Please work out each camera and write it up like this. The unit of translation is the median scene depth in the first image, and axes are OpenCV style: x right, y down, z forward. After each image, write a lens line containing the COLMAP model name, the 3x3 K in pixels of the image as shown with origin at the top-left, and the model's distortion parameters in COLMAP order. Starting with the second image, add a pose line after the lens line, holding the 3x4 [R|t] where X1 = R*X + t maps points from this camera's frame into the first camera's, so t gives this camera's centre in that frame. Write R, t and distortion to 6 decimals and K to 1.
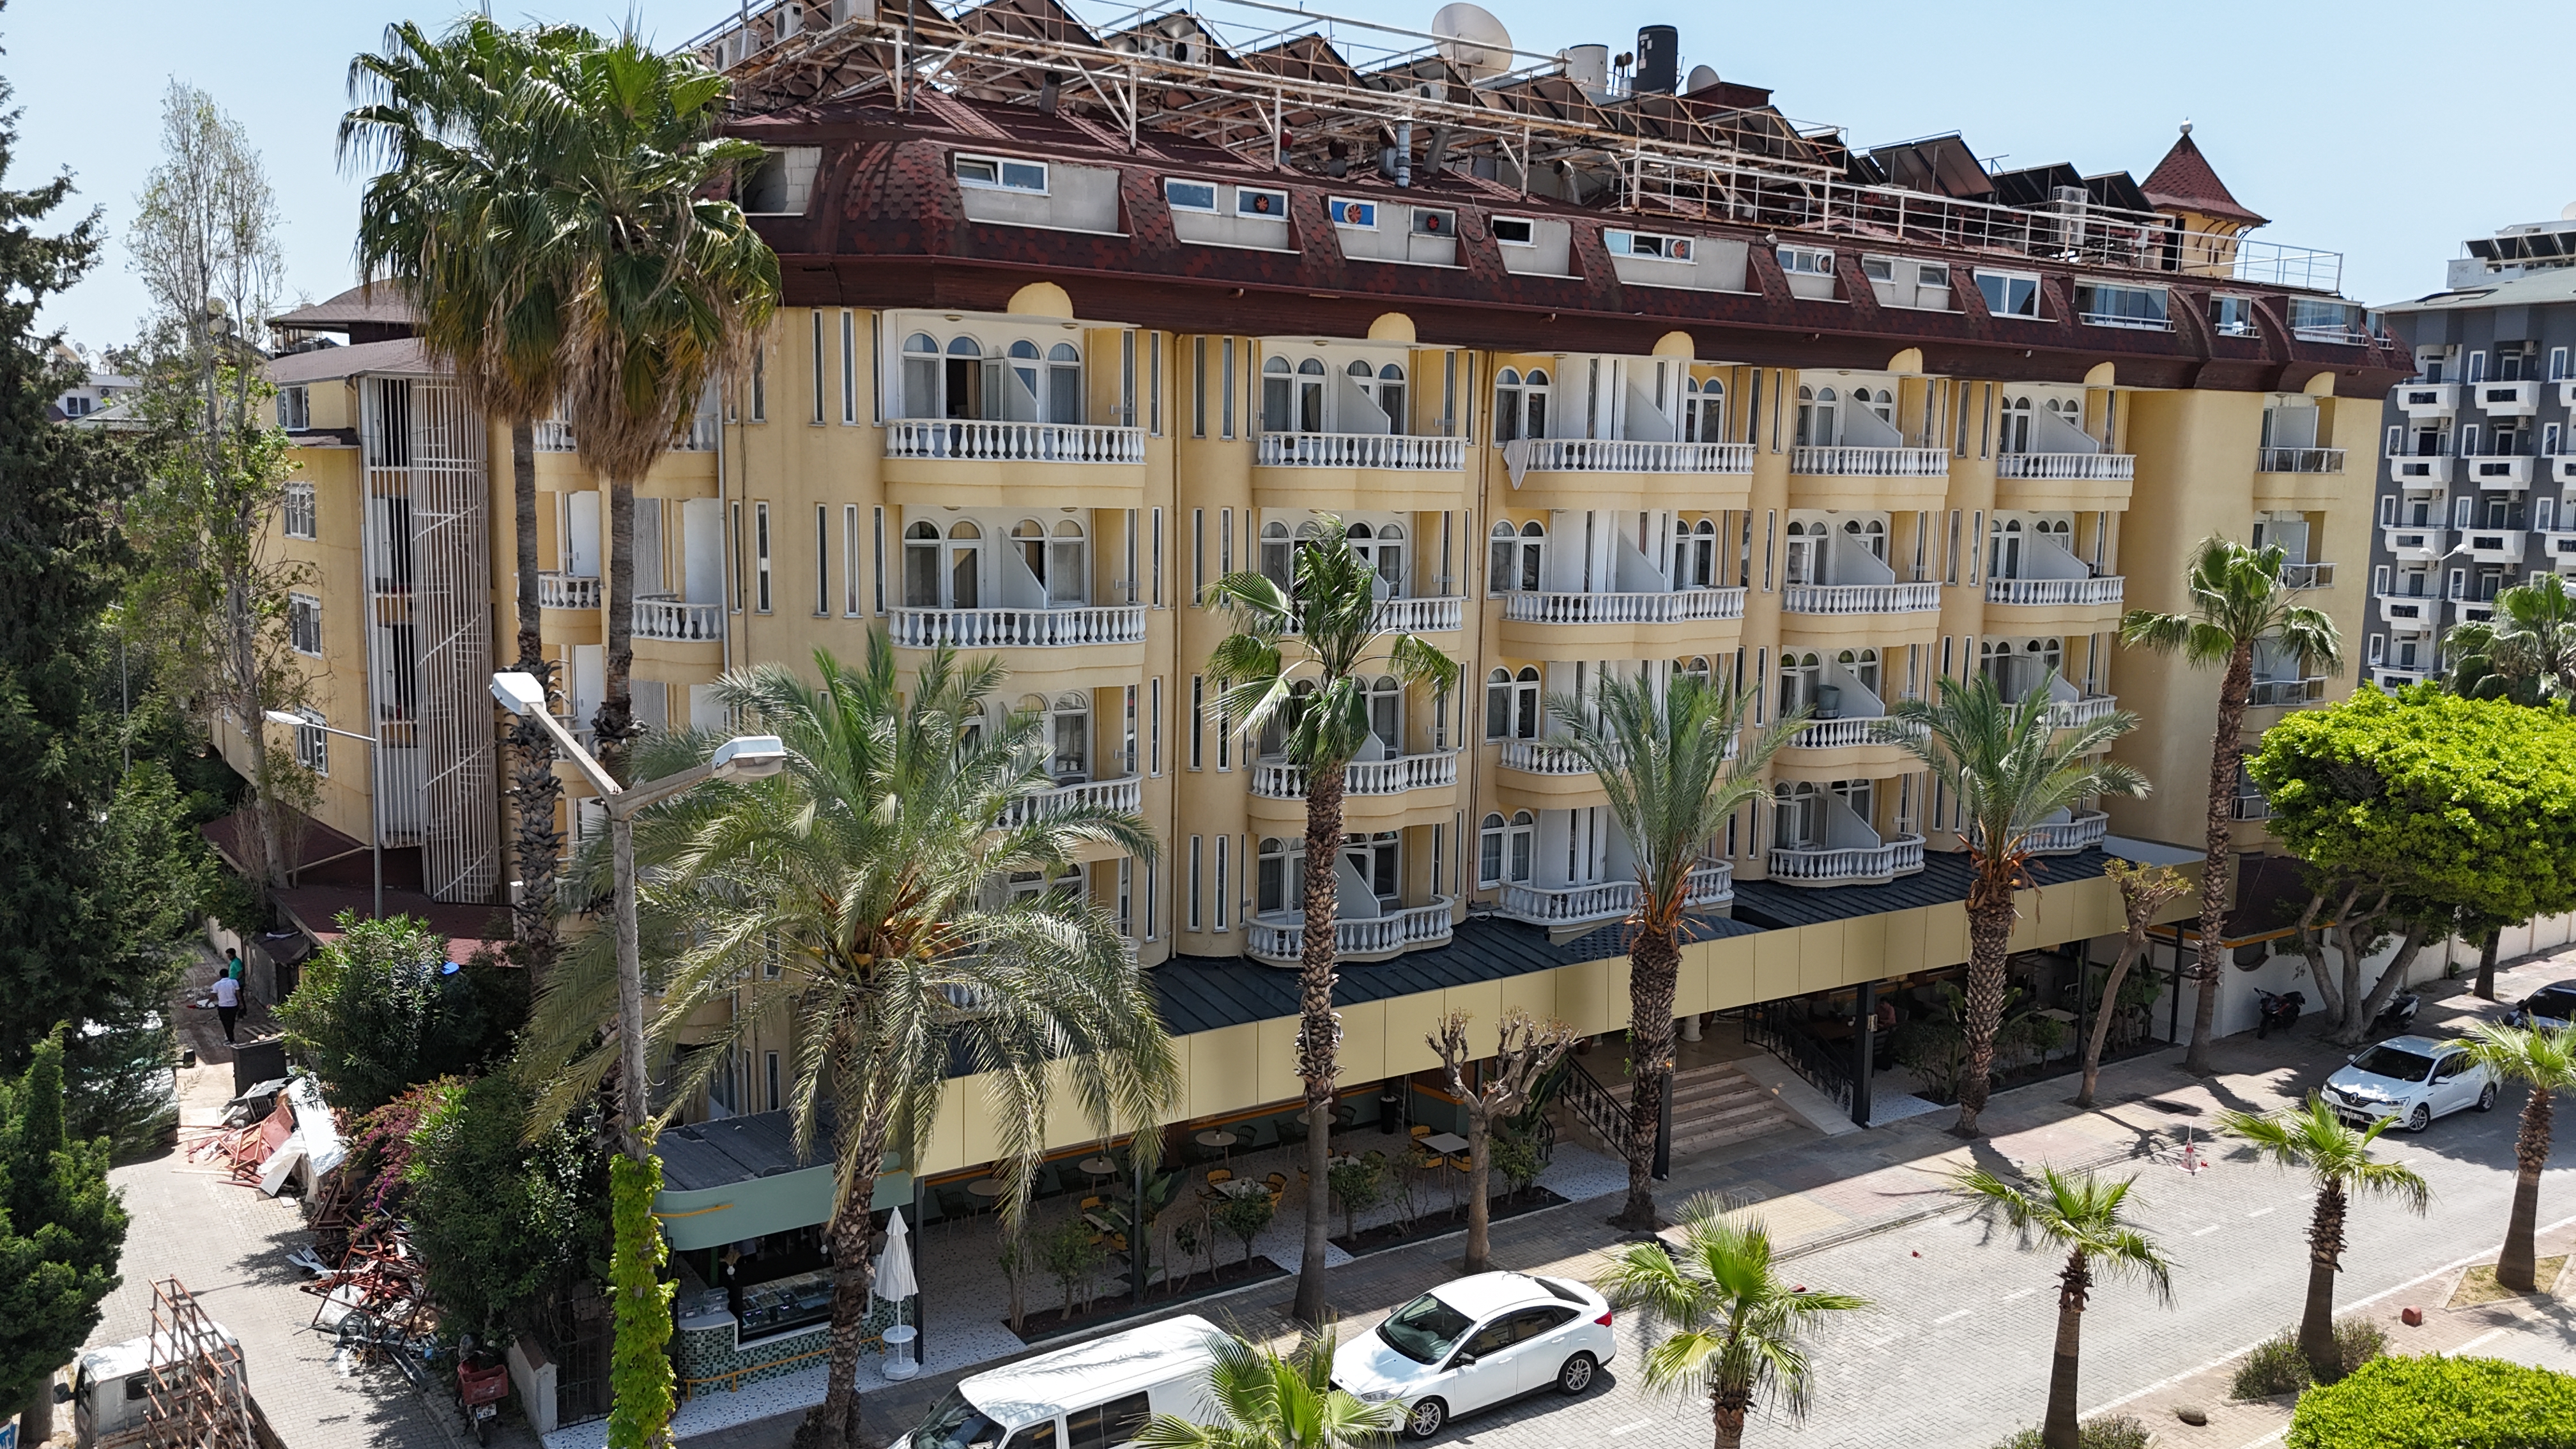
lens RADIAL K [[1865.1, 0, 1288.0], [0, 1865.1, 724.5], [0, 0, 1]] dist [0.080467, -0.072982]
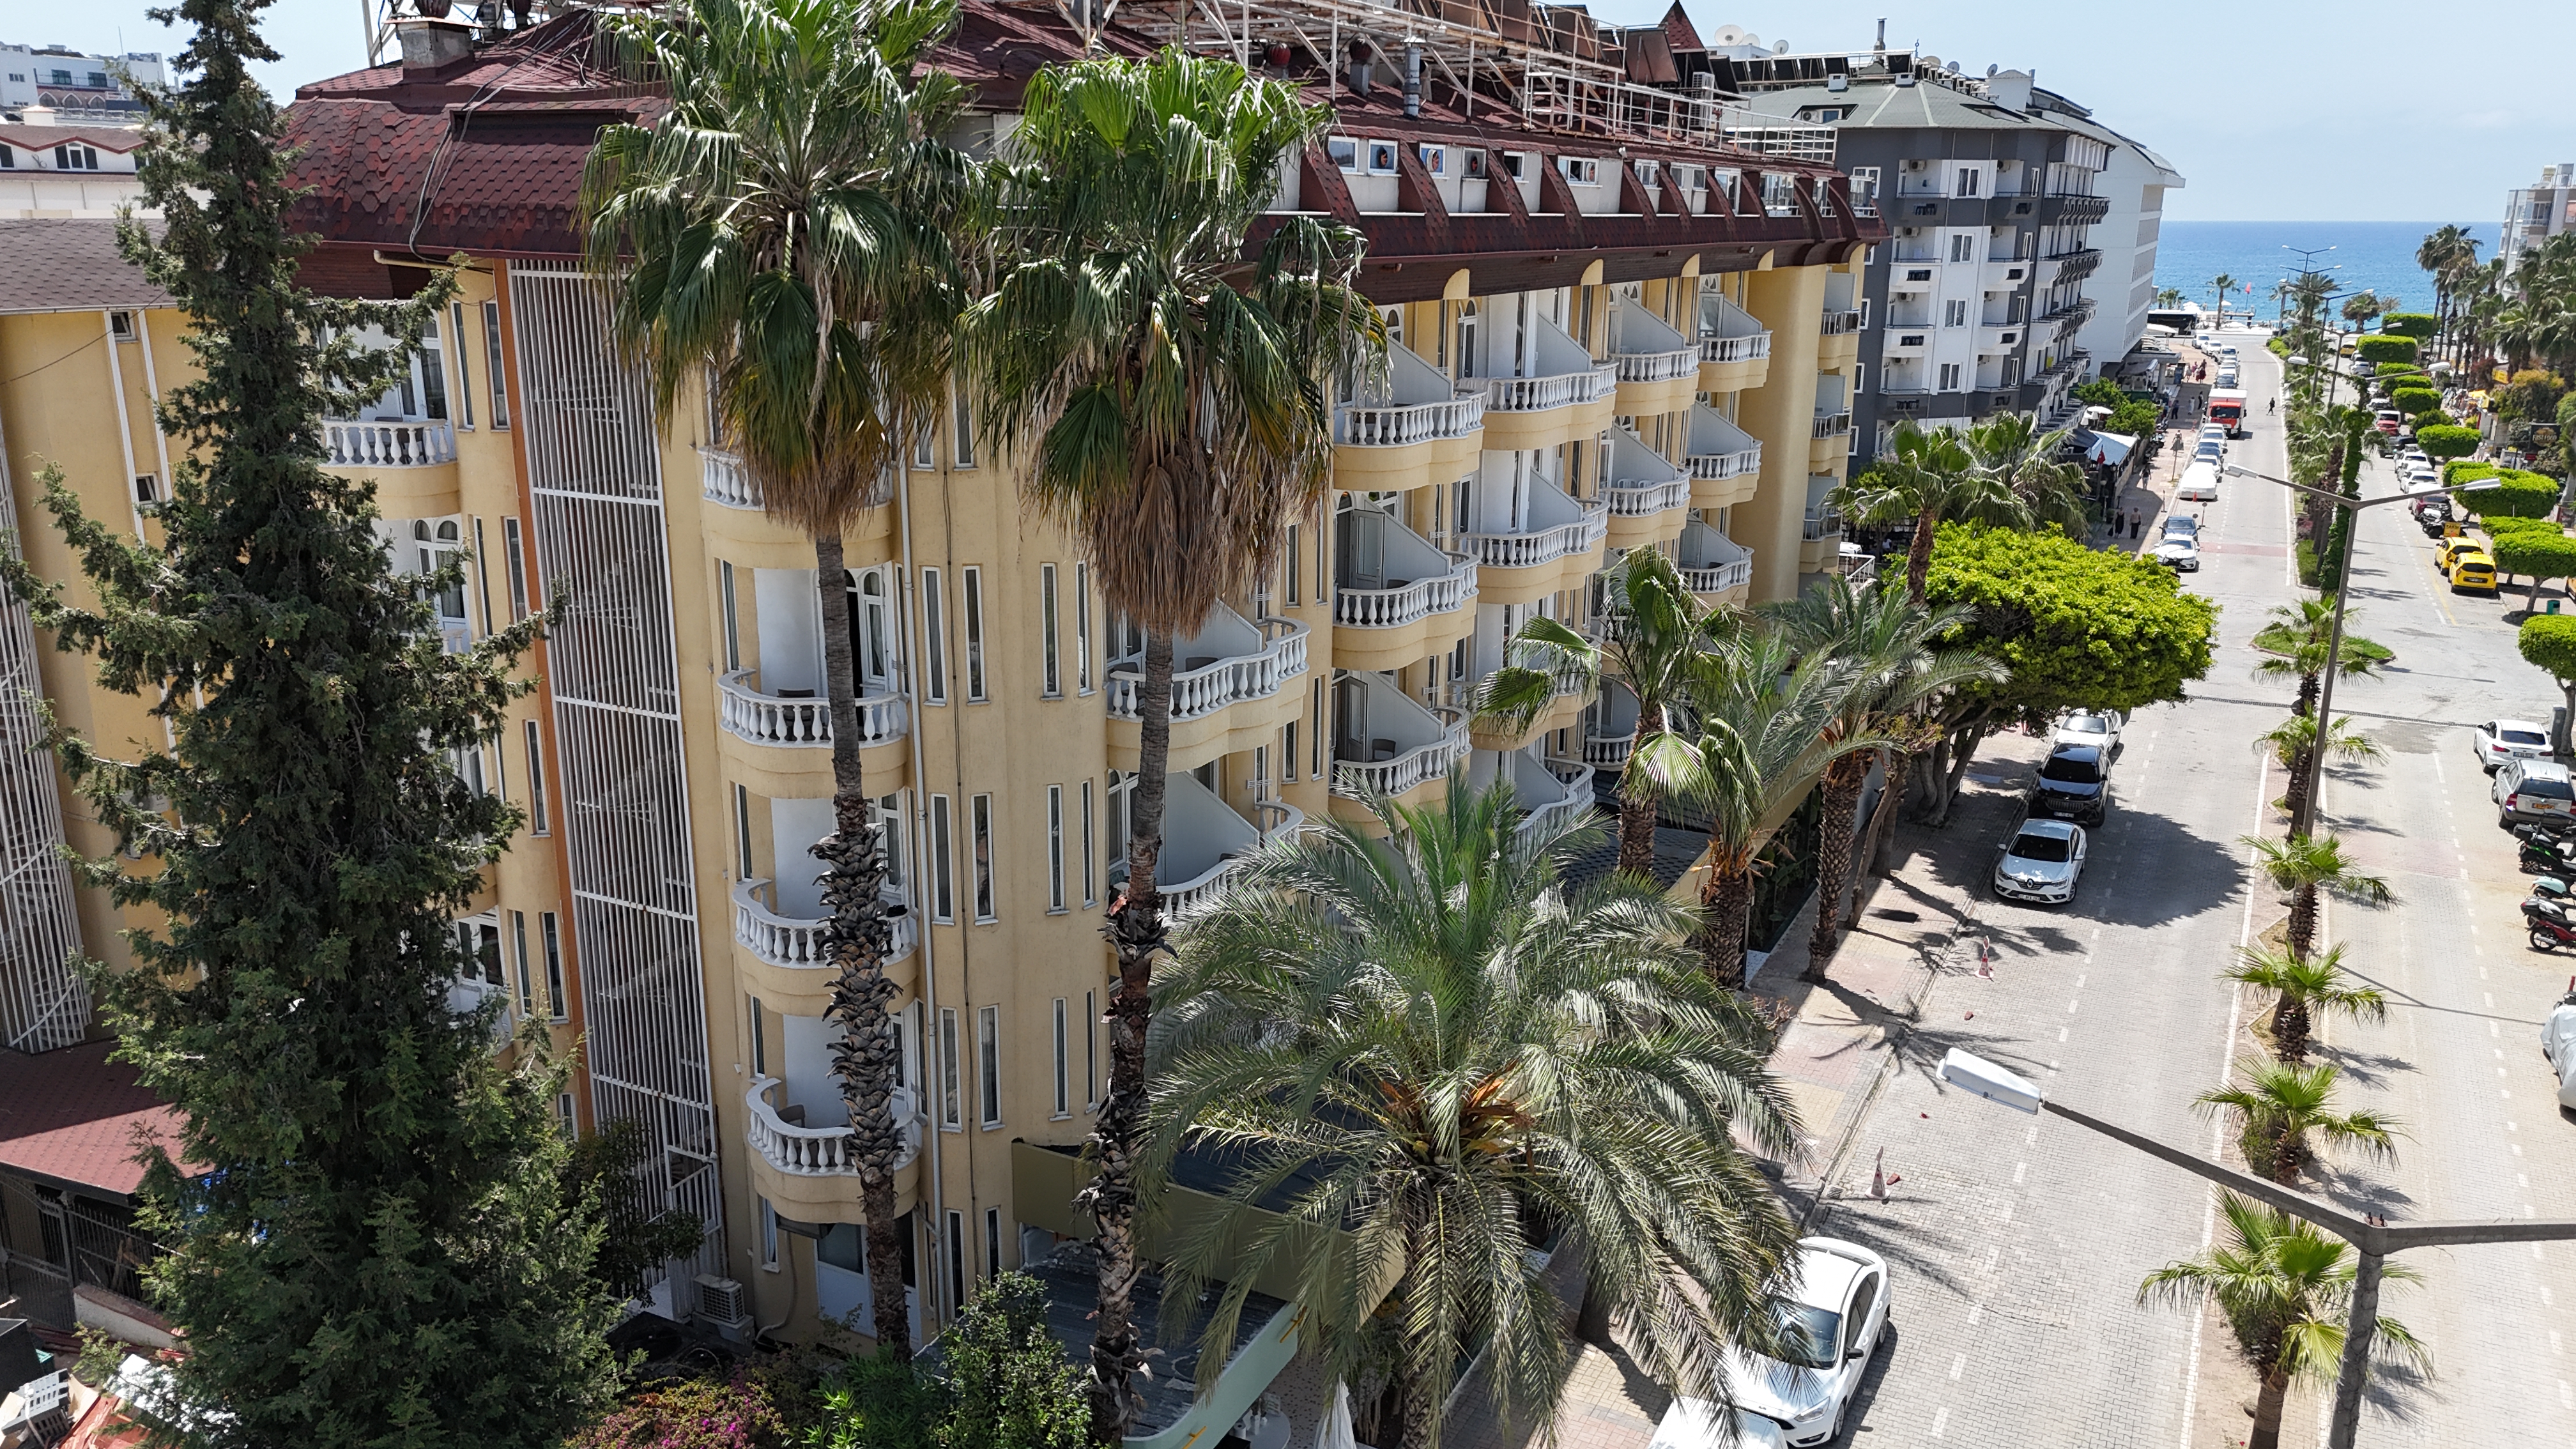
lens RADIAL K [[1865.1, 0, 1288.0], [0, 1865.1, 724.5], [0, 0, 1]] dist [0.080467, -0.072982]
pose [[0.870404, -0.140758, 0.471788, -0.399974], [0.074831, 0.984950, 0.155803, -0.125096], [-0.486618, -0.100307, 0.867837, 0.187114]]
